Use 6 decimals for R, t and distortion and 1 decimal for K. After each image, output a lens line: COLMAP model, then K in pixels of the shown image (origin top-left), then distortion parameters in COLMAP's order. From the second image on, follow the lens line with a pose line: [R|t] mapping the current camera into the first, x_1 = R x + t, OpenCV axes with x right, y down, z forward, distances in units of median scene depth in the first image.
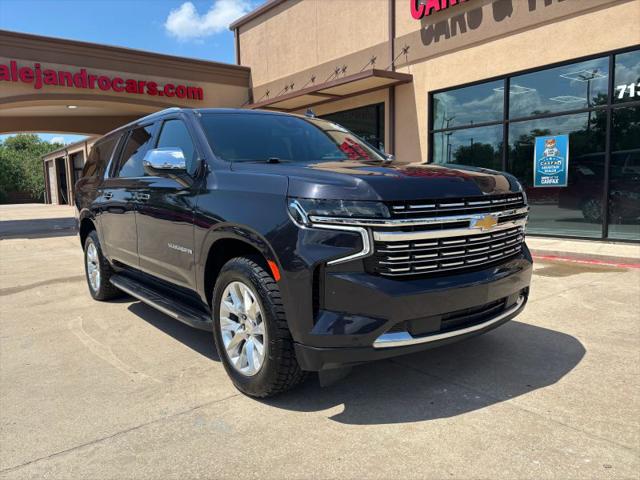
lens RADIAL K [[455.9, 0, 338.9], [0, 455.9, 242.7], [0, 0, 1]] dist [0.018837, -0.009348]
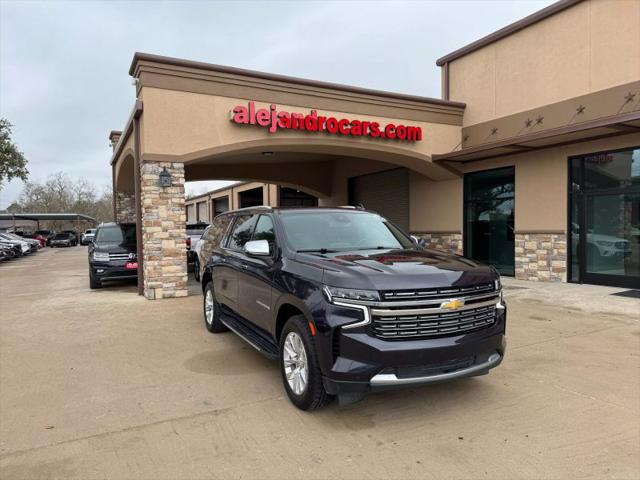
lens RADIAL K [[453.7, 0, 322.0], [0, 453.7, 243.4], [0, 0, 1]] dist [0.053204, -0.059845]
pose [[0.970680, 0.023730, -0.239202, 0.172571], [-0.039208, 0.997419, -0.060154, -0.092670], [0.237157, 0.067768, 0.969105, -0.377910]]
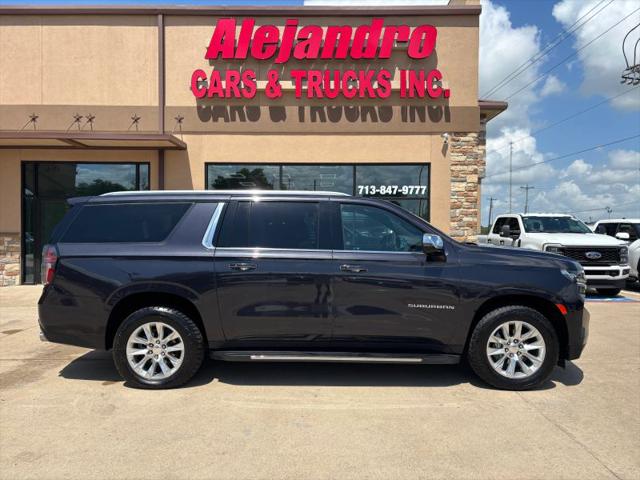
lens RADIAL K [[447.2, 0, 318.5], [0, 447.2, 243.5], [0, 0, 1]] dist [0.038422, -0.038551]
pose [[0.656120, 0.021338, 0.754355, -1.507278], [0.069913, 0.993583, -0.088913, -0.066890], [-0.751411, 0.111077, 0.650417, 0.373212]]
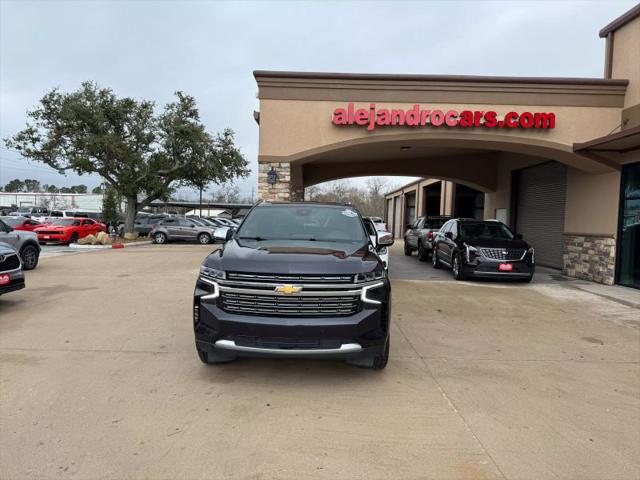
lens RADIAL K [[453.7, 0, 320.7], [0, 453.7, 245.4], [0, 0, 1]] dist [0.053204, -0.059845]
pose [[0.736305, 0.085853, -0.671181, 1.030053], [-0.119024, 0.992885, -0.003570, -0.145500], [0.666099, 0.082515, 0.741285, -0.109853]]
